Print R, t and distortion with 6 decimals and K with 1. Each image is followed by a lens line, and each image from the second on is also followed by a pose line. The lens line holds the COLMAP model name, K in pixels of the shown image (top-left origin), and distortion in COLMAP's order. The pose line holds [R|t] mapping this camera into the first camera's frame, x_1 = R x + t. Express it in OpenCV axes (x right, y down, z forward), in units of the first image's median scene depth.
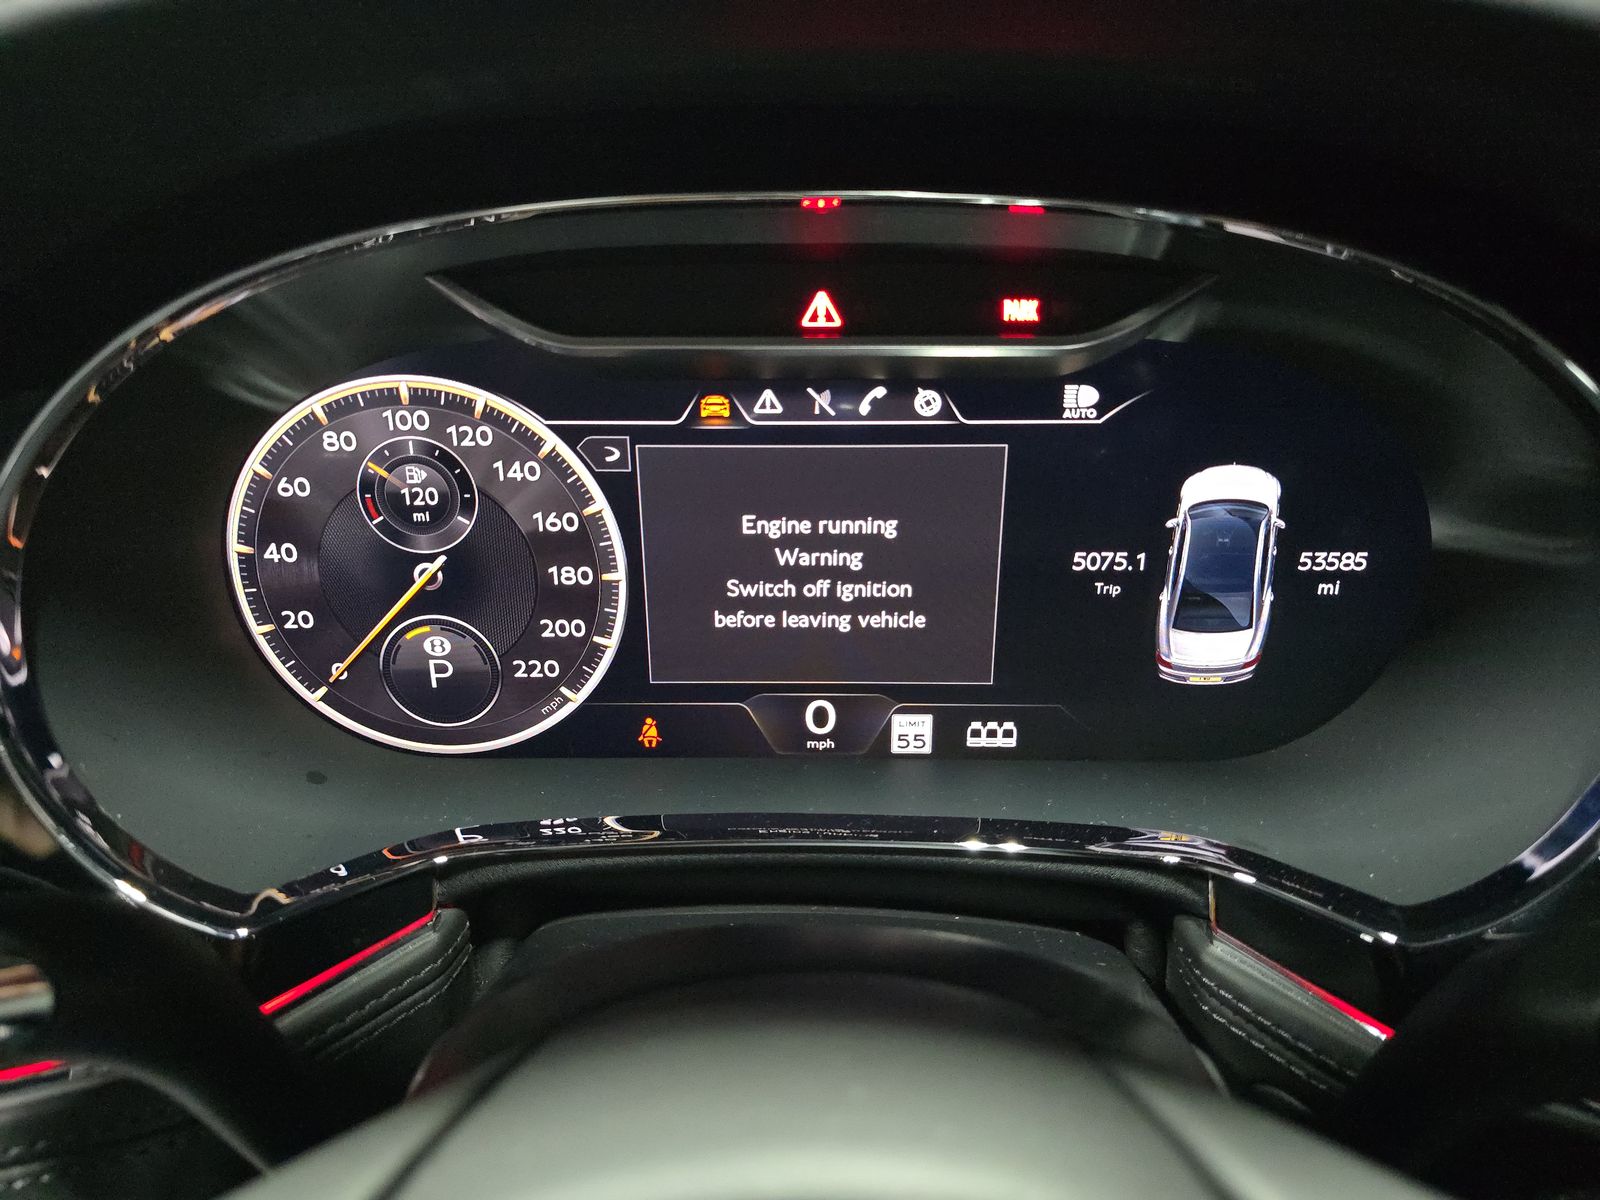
lens RADIAL K [[1041.9, 0, 795.6], [0, 1041.9, 588.3], [0, 0, 1]] dist [0.009364, -0.017379]
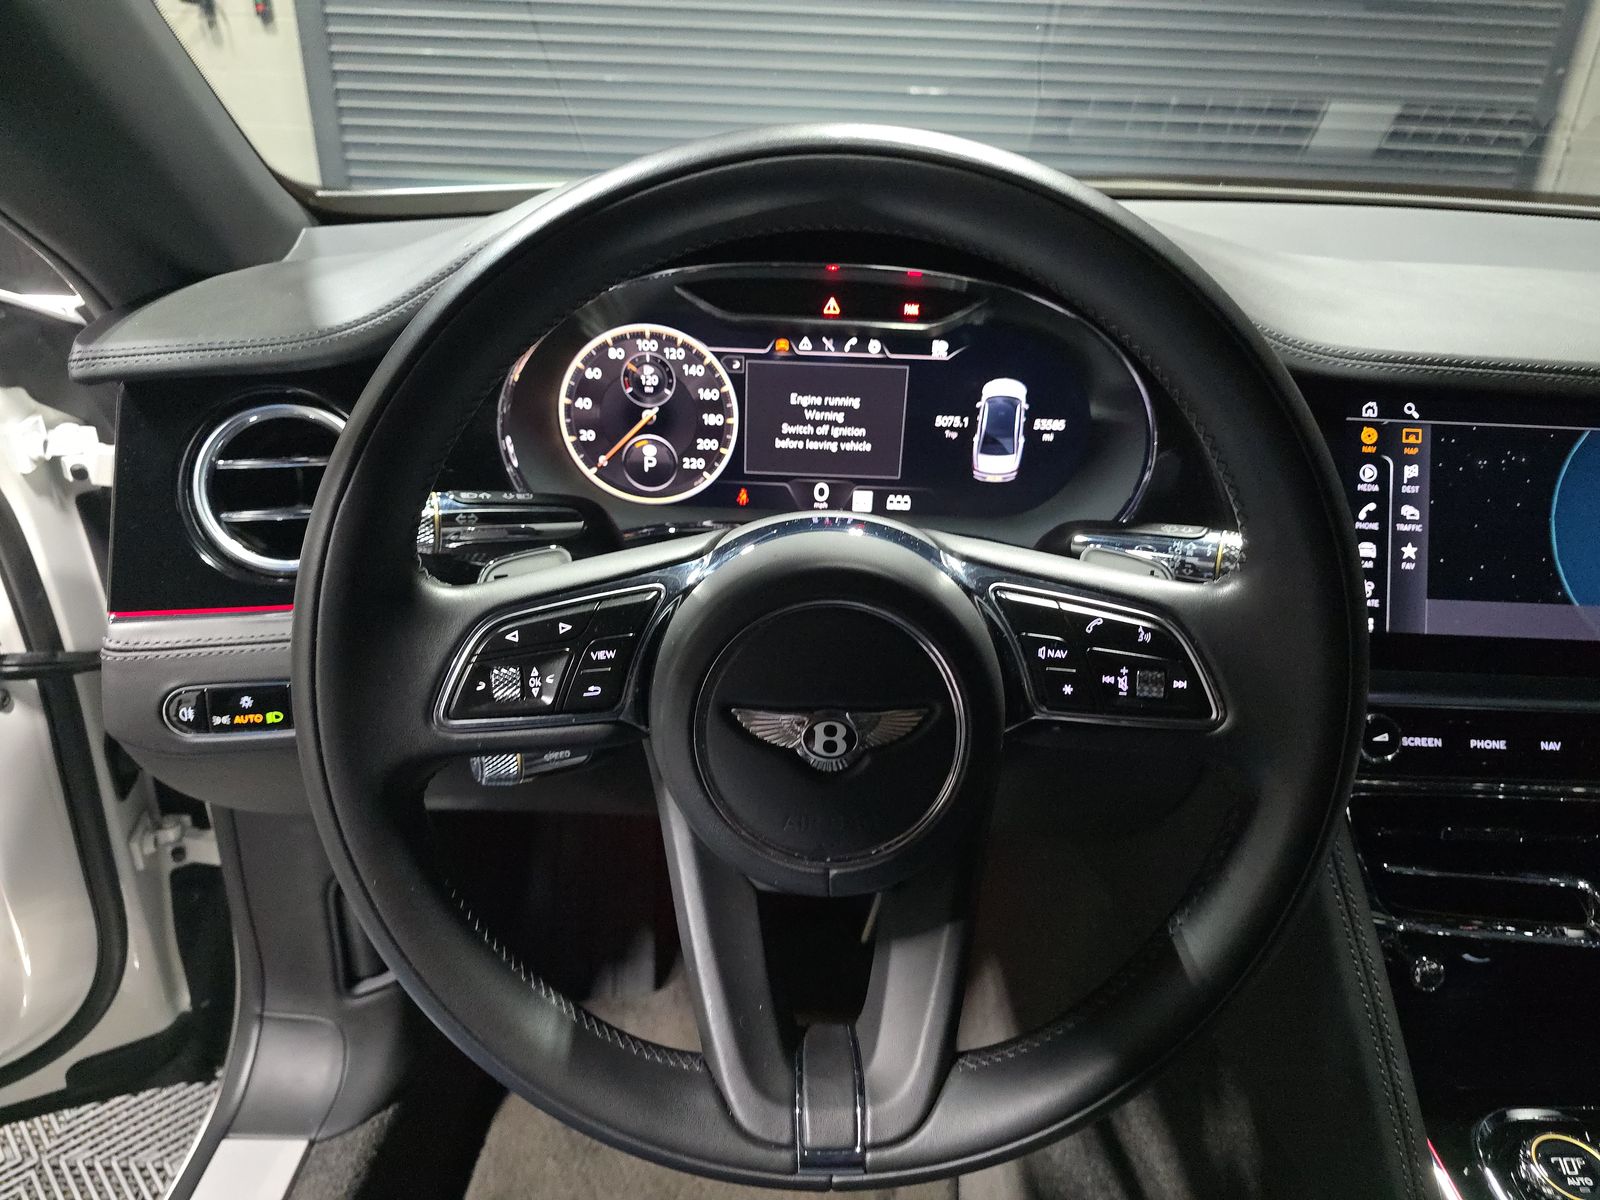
lens RADIAL K [[1041.9, 0, 797.4], [0, 1041.9, 616.3], [0, 0, 1]] dist [0.009364, -0.017379]
pose [[0.998658, 0.030603, 0.041784, -0.116871], [-0.032881, 0.997947, 0.054953, 0.283295], [-0.040016, -0.056254, 0.997614, -1.271652]]
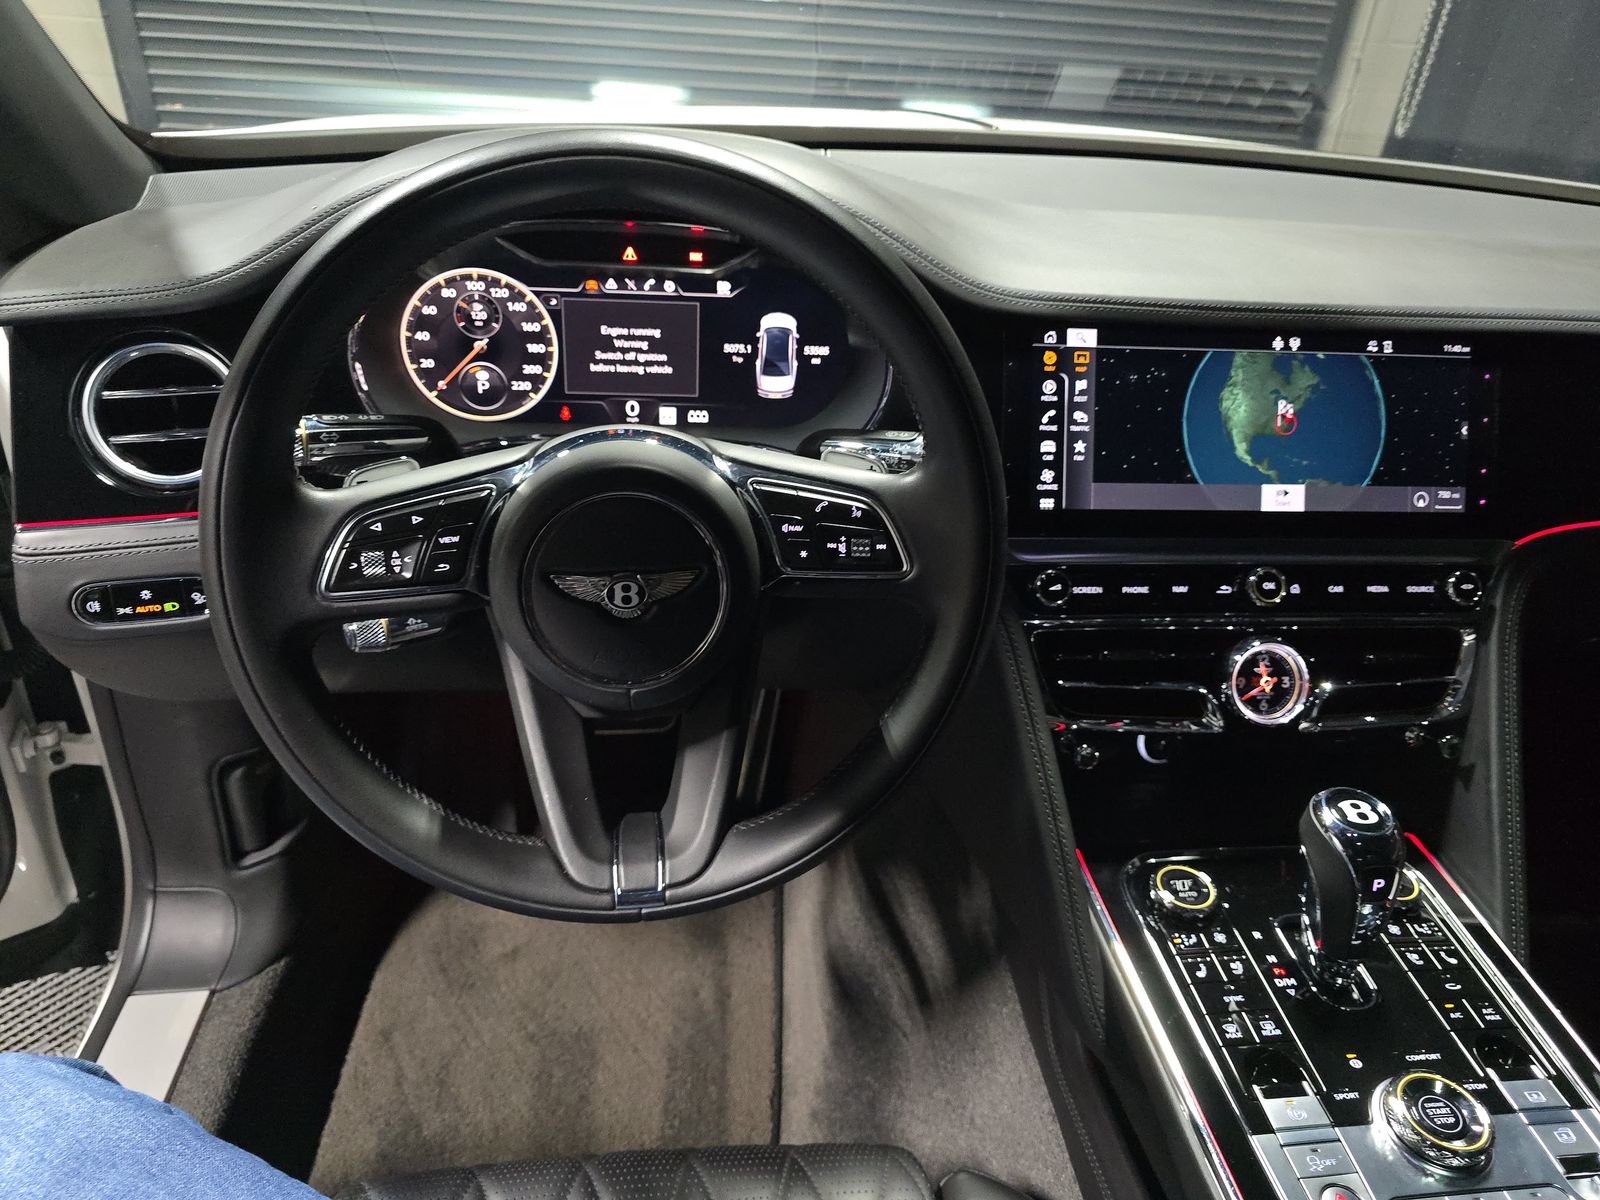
lens RADIAL K [[1041.9, 0, 797.1], [0, 1041.9, 600.9], [0, 0, 1]] dist [0.009364, -0.017379]
pose [[0.984861, -0.013895, 0.172786, -0.029760], [-0.007049, 0.992747, 0.120013, 0.305399], [-0.173201, -0.119414, 0.977621, -1.801657]]
